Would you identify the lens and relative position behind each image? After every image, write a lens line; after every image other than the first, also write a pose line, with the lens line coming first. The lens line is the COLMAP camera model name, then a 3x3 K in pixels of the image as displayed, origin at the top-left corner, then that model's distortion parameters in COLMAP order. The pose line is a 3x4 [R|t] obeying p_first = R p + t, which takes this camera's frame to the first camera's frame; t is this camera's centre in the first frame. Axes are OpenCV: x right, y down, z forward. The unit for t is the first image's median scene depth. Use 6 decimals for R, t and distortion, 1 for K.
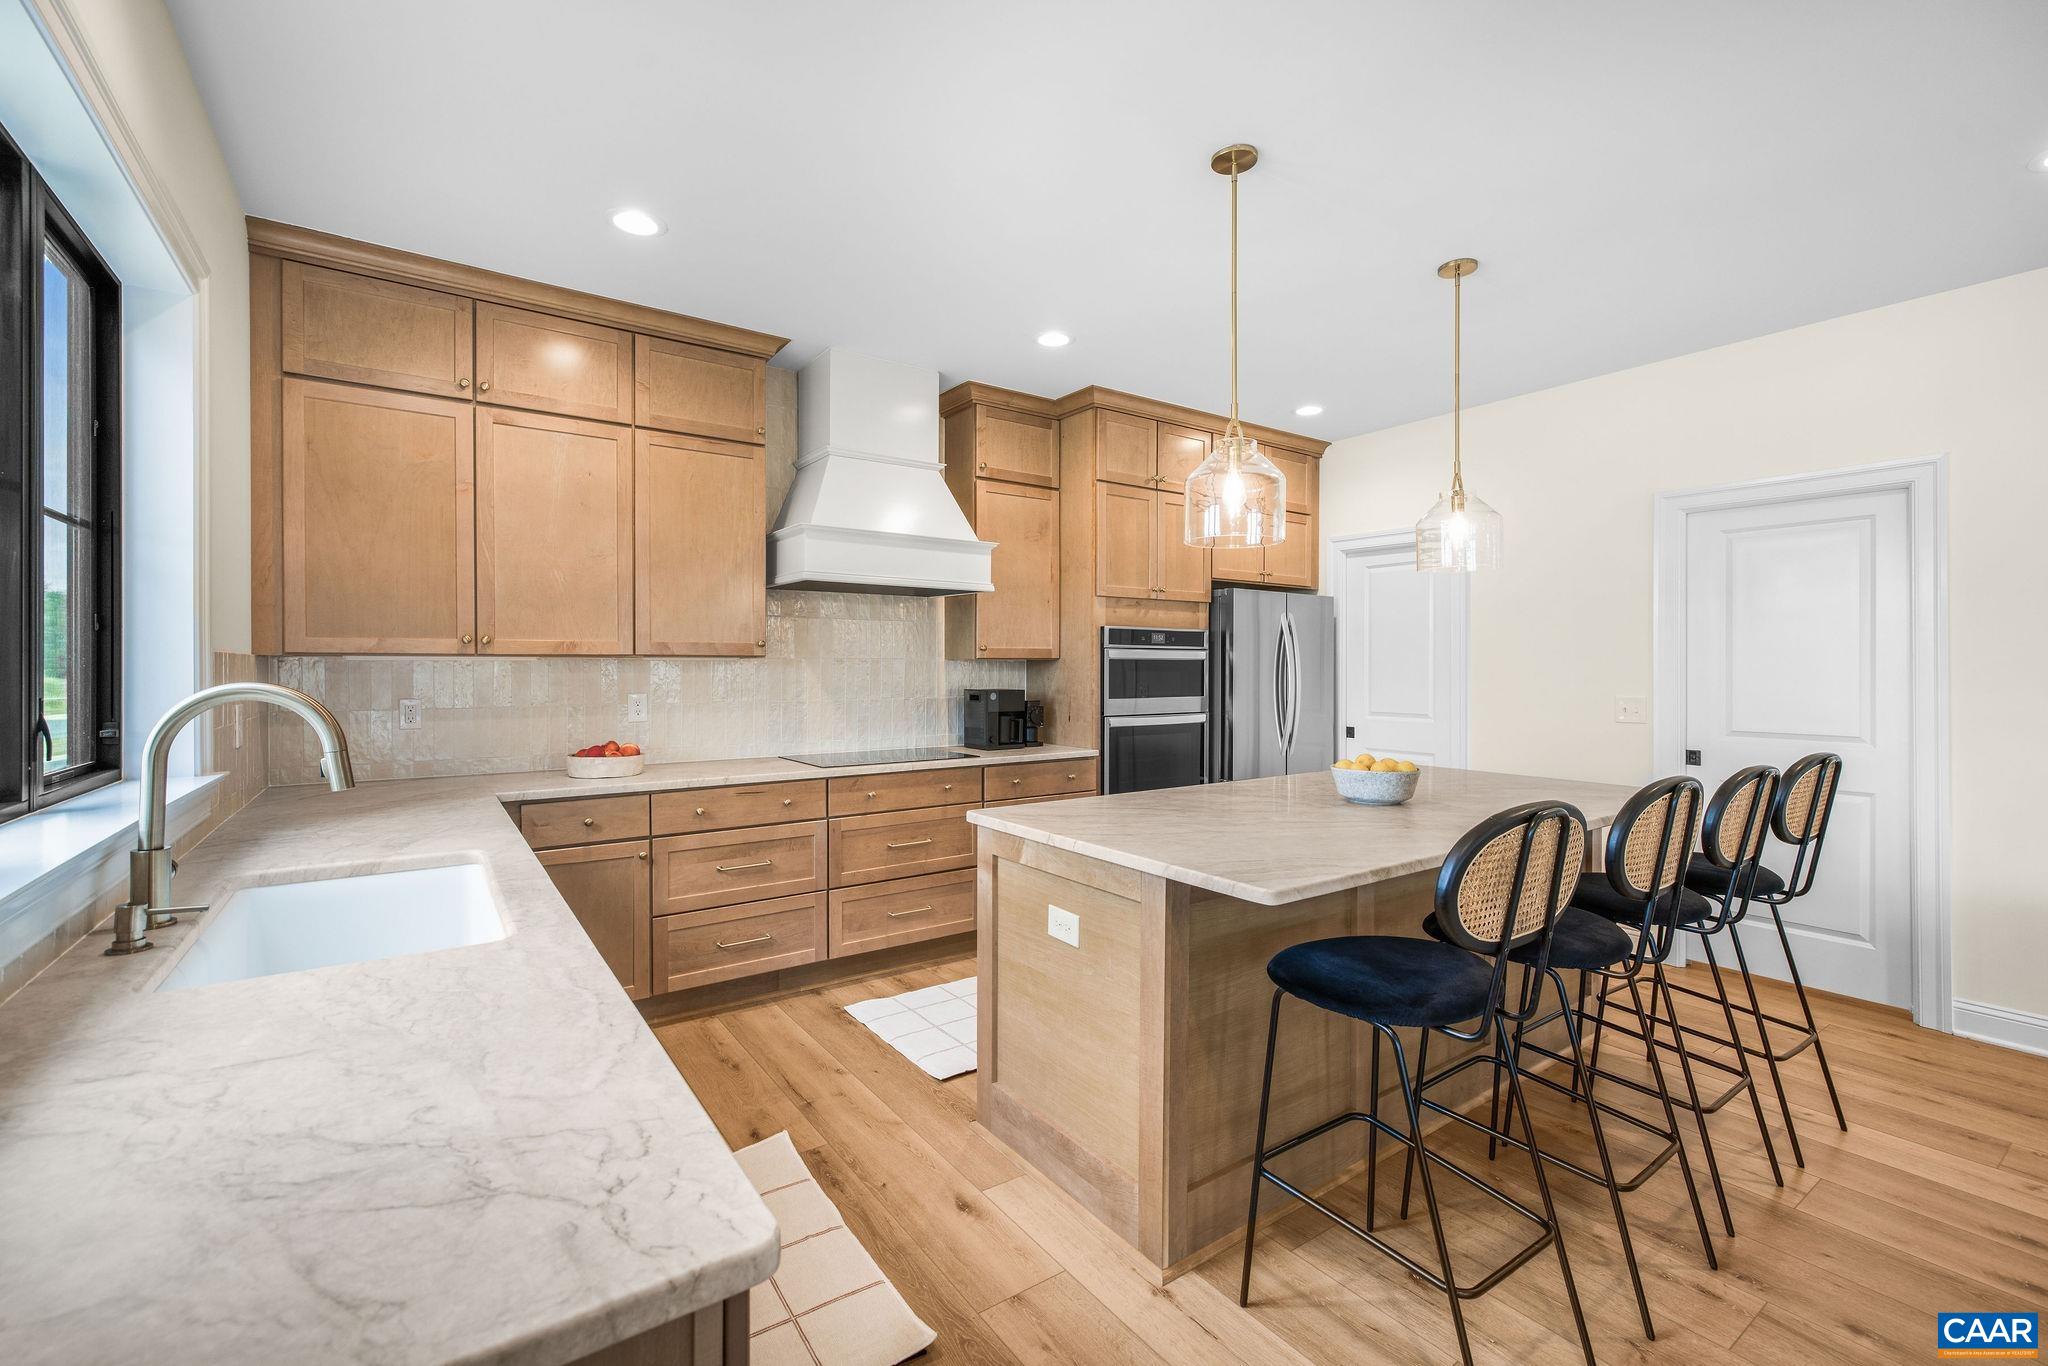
lens RADIAL K [[864.4, 0, 995.7], [0, 864.4, 667.1], [0, 0, 1]] dist [0.002072, -0.000126]
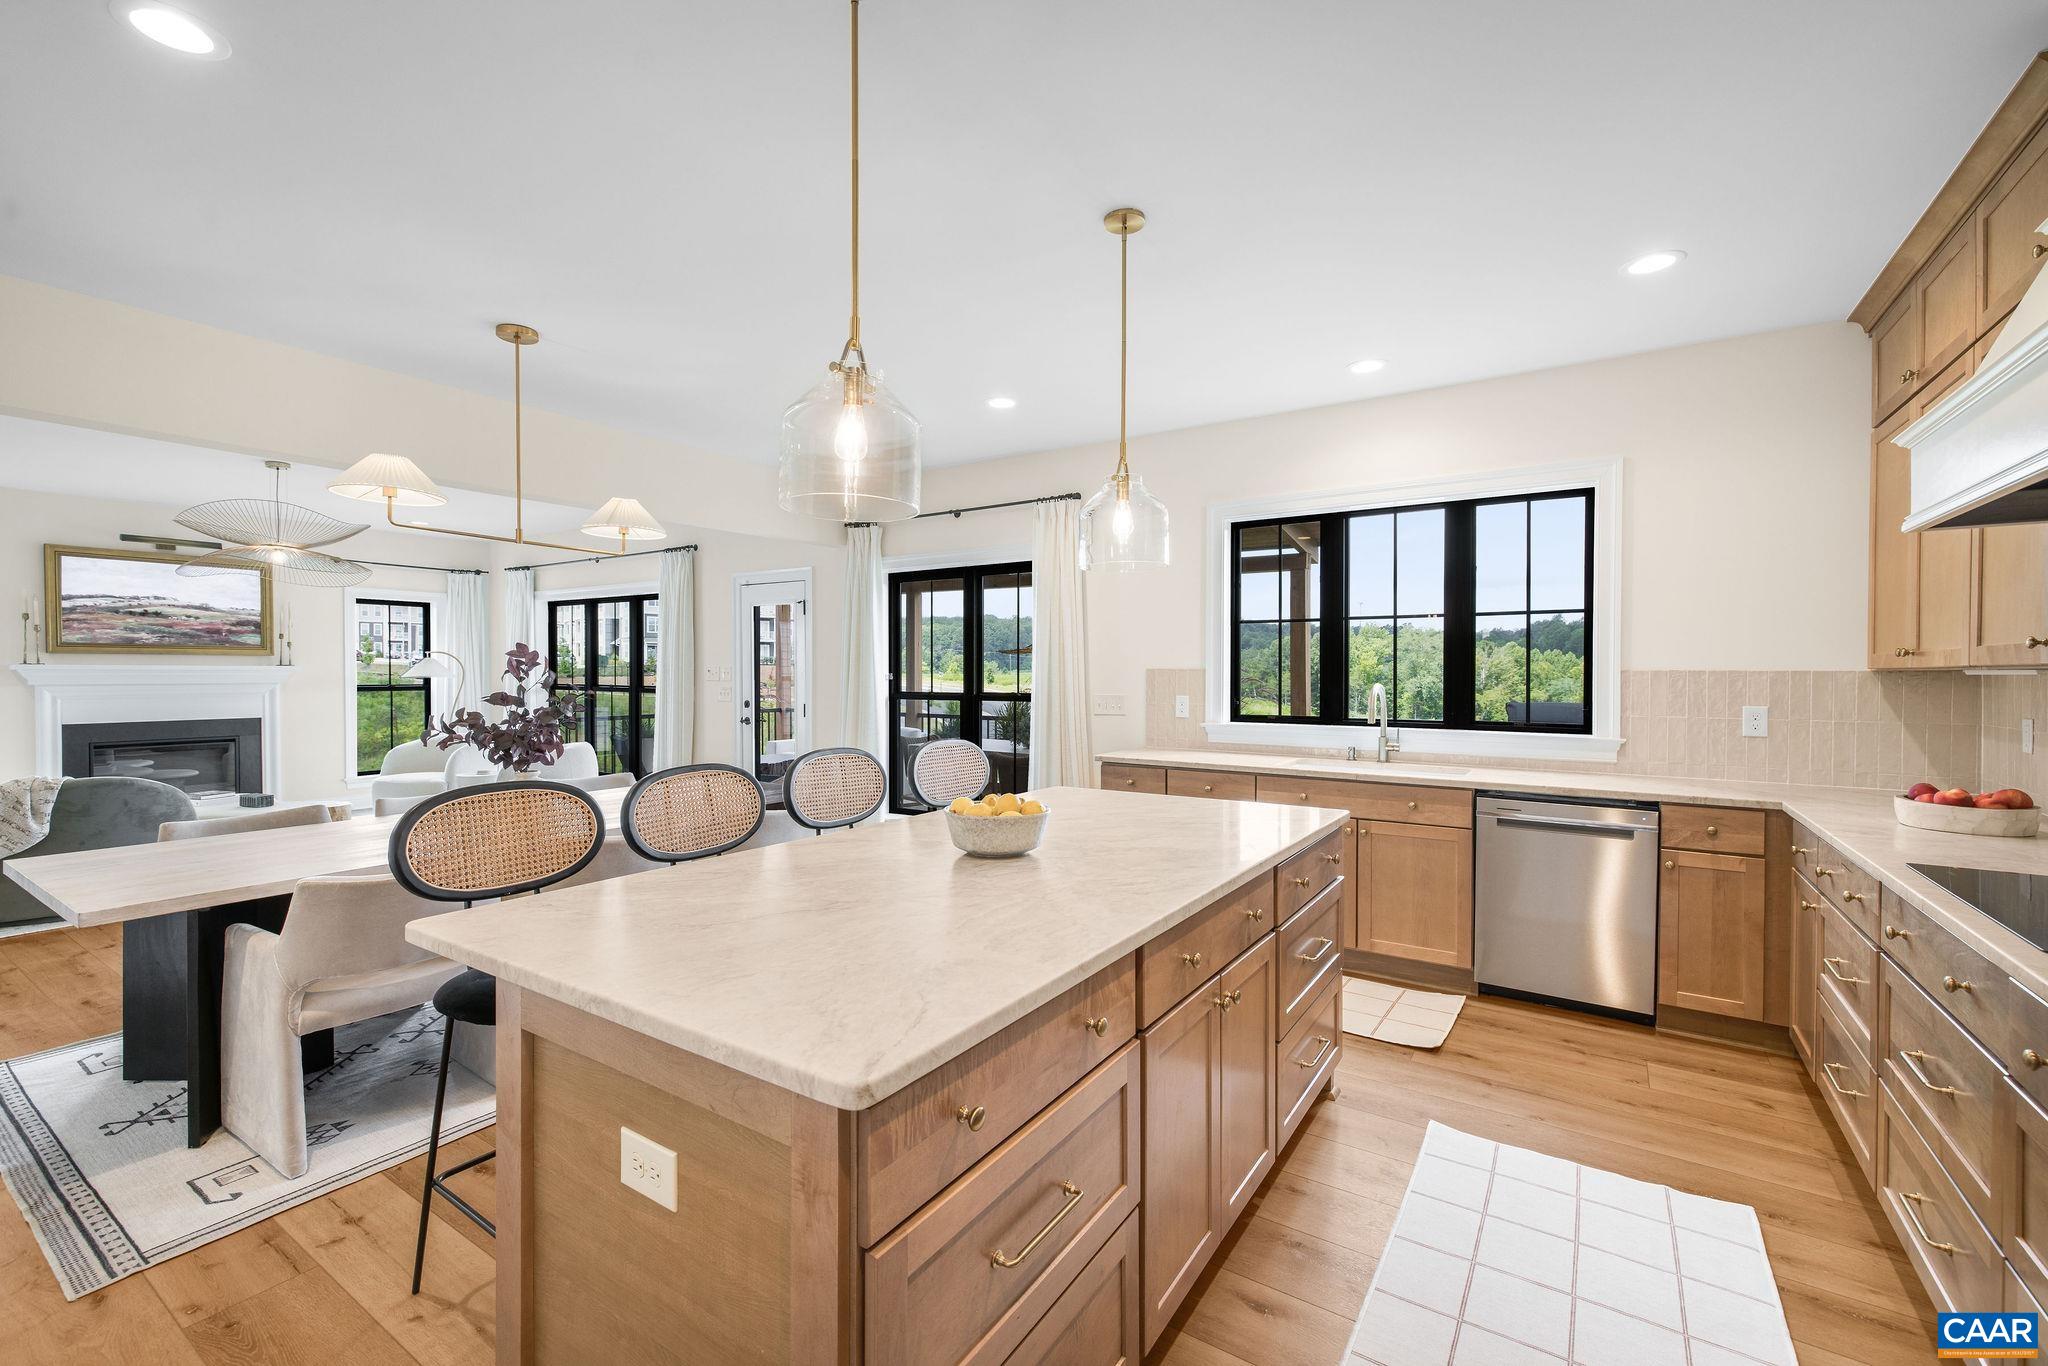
lens RADIAL K [[864.4, 0, 1027.2], [0, 864.4, 684.3], [0, 0, 1]] dist [0.002072, -0.000126]
pose [[-0.923916, 0.001937, -0.382590, 0.450285], [-0.004050, 0.999882, 0.014843, -0.005187], [0.382573, 0.015263, -0.923799, 1.088325]]
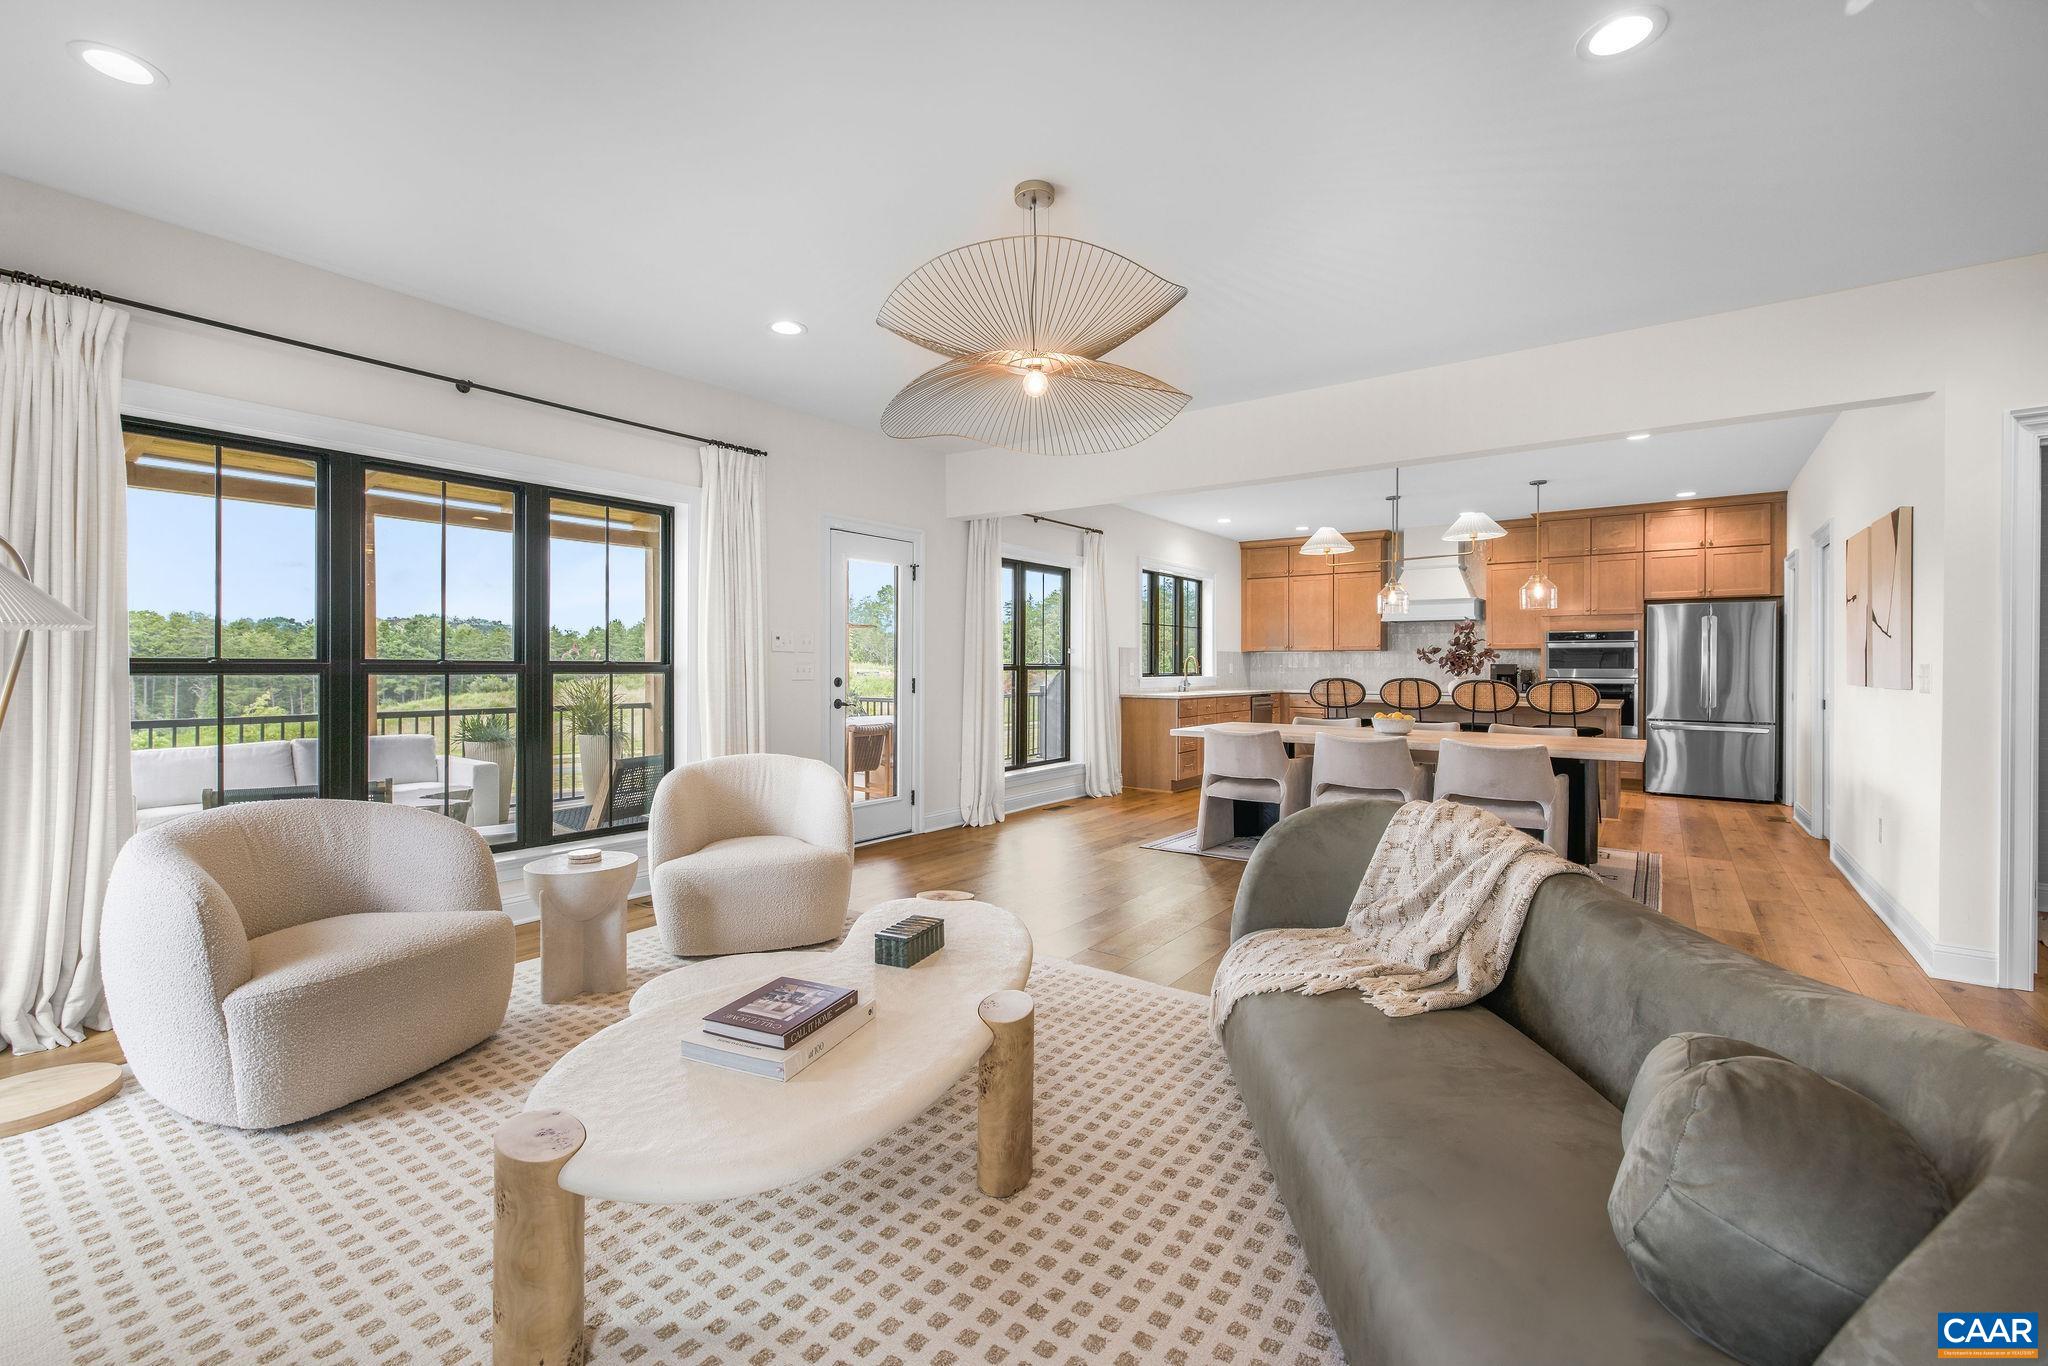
lens RADIAL K [[864.4, 0, 1018.3], [0, 864.4, 665.7], [0, 0, 1]] dist [0.002072, -0.000126]
pose [[0.335375, -0.000604, -0.942085, 1.618454], [-0.001255, 0.999999, -0.001088, 0.035614], [0.942084, 0.001548, 0.335374, -0.824661]]
